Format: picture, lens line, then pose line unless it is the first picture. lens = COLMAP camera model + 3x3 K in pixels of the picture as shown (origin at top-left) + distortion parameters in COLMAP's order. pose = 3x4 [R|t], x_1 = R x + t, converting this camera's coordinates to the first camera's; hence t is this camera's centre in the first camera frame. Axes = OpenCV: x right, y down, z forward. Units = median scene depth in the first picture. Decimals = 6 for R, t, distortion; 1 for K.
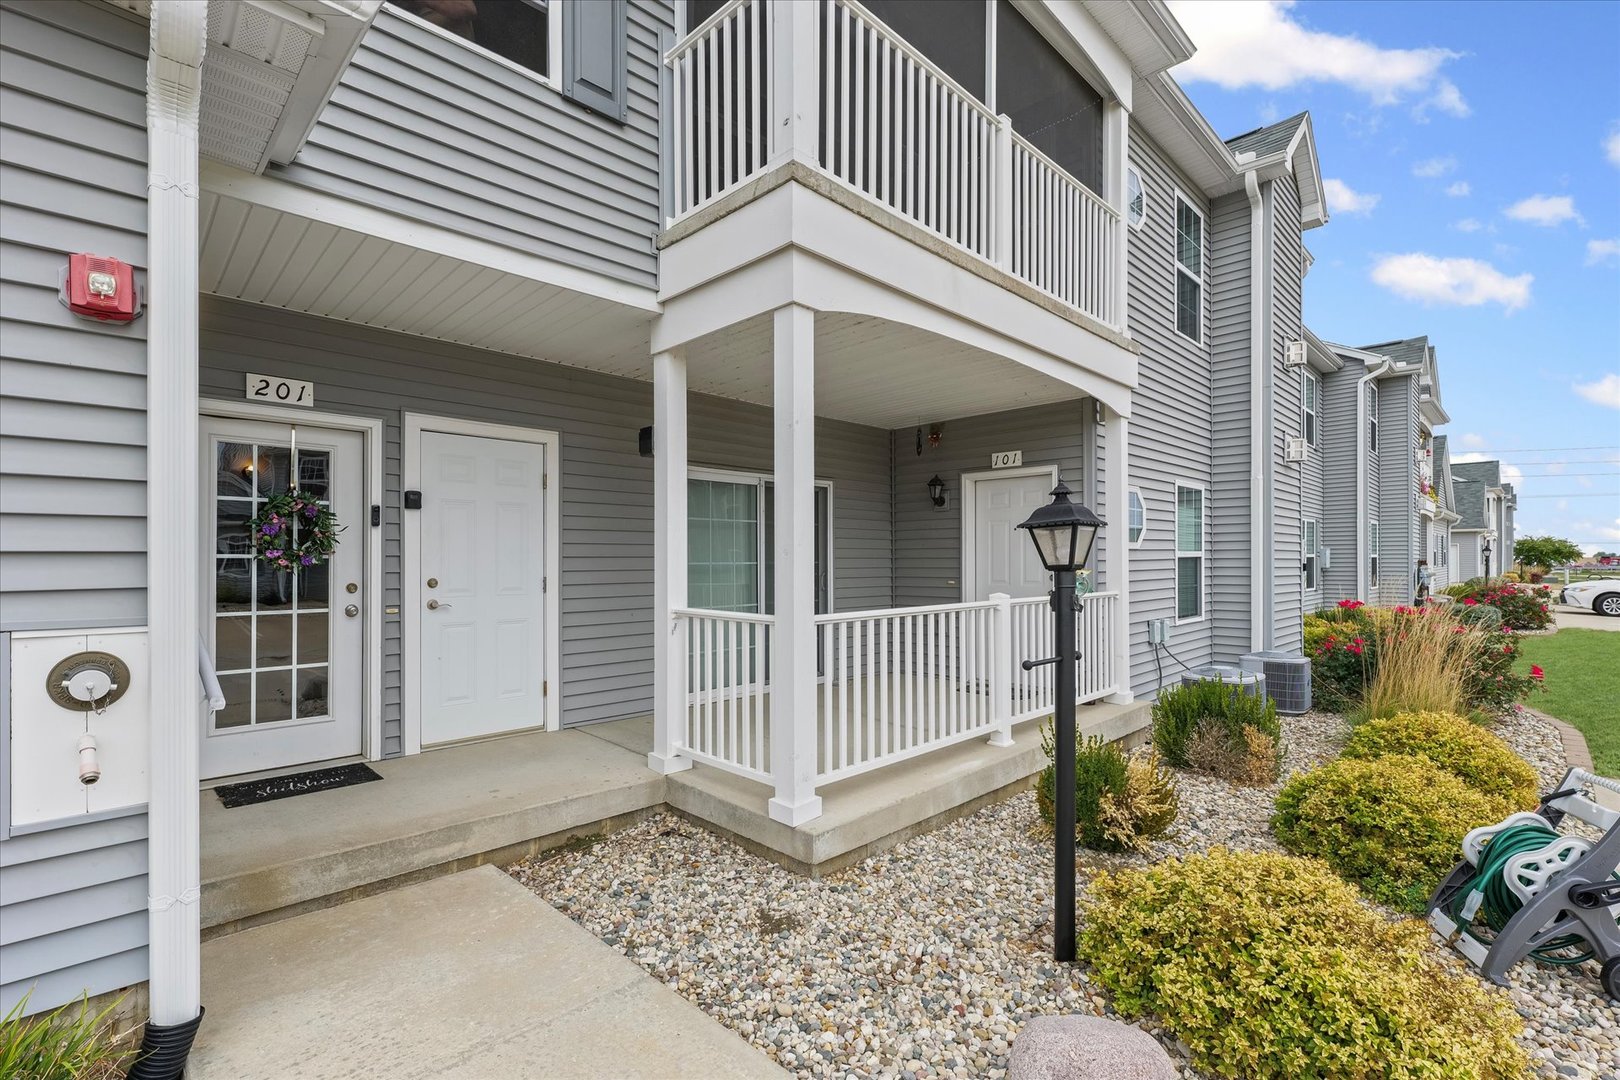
lens RADIAL K [[721.3, 0, 804.1], [0, 721.3, 550.7], [0, 0, 1]] dist [0.000658, -0.000385]
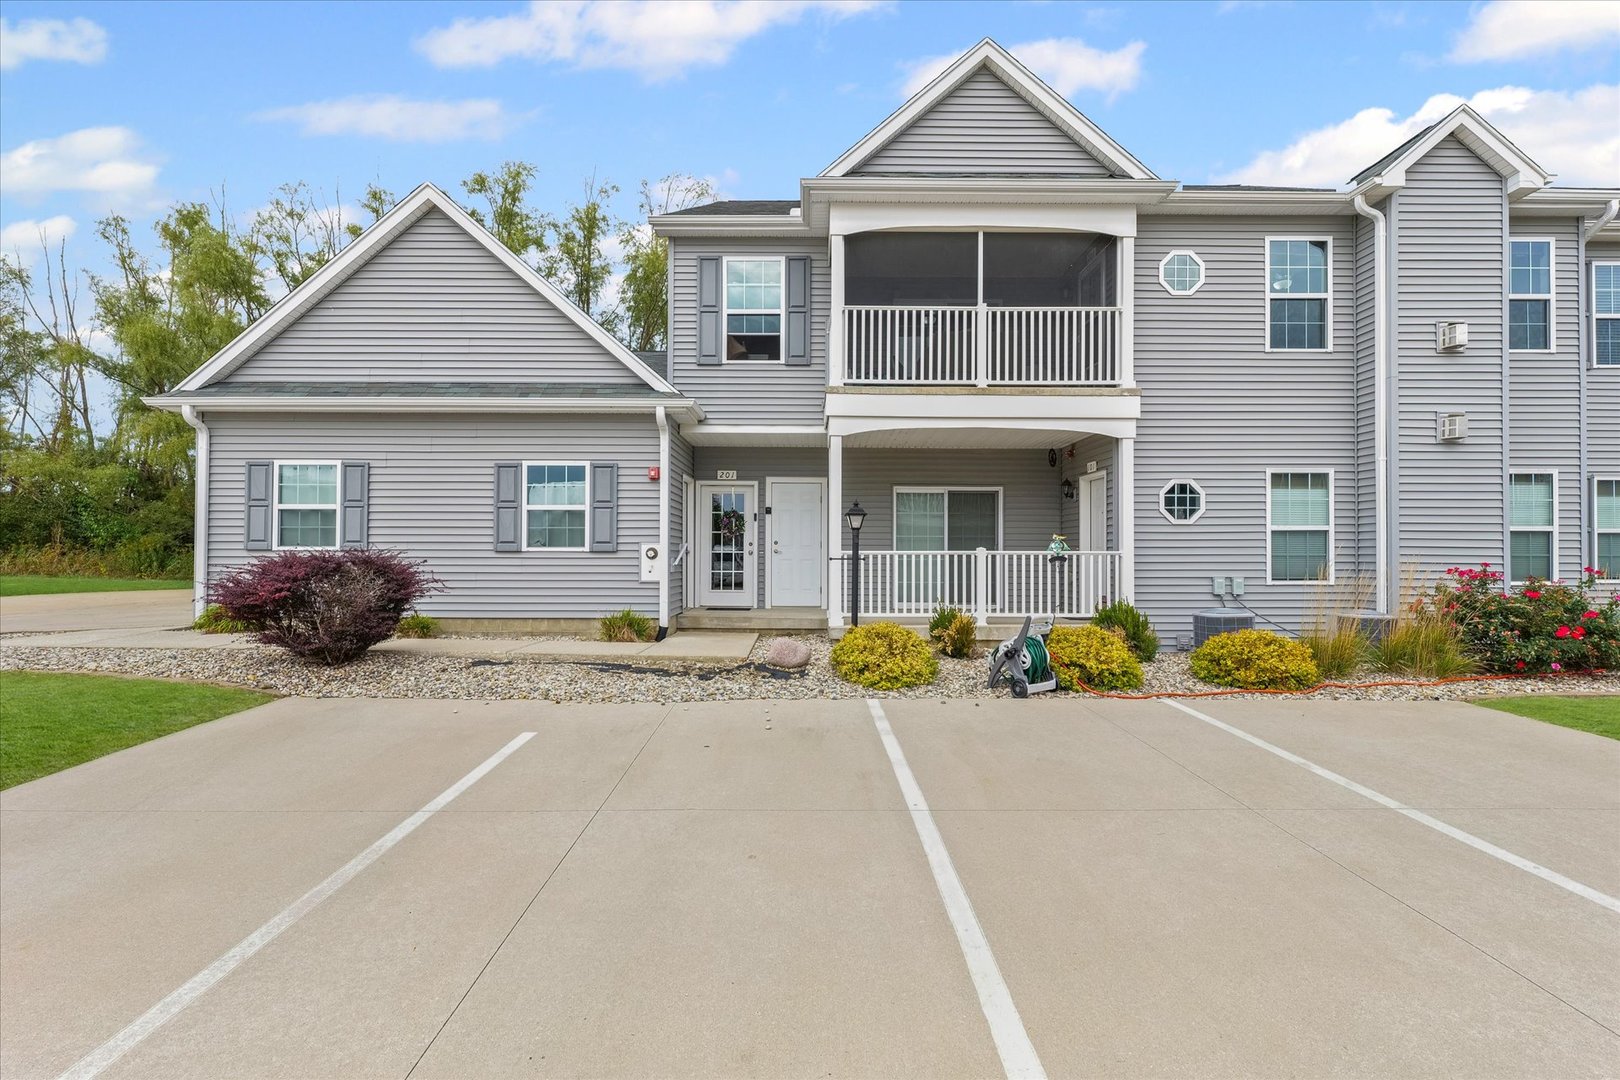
lens RADIAL K [[760.1, 0, 818.0], [0, 760.1, 530.2], [0, 0, 1]] dist [-0.002166, -0.000481]
pose [[0.723215, -0.016865, -0.690417, 1.508267], [0.003706, 0.999782, -0.020540, 0.058606], [0.690613, 0.012296, 0.723120, -0.871666]]
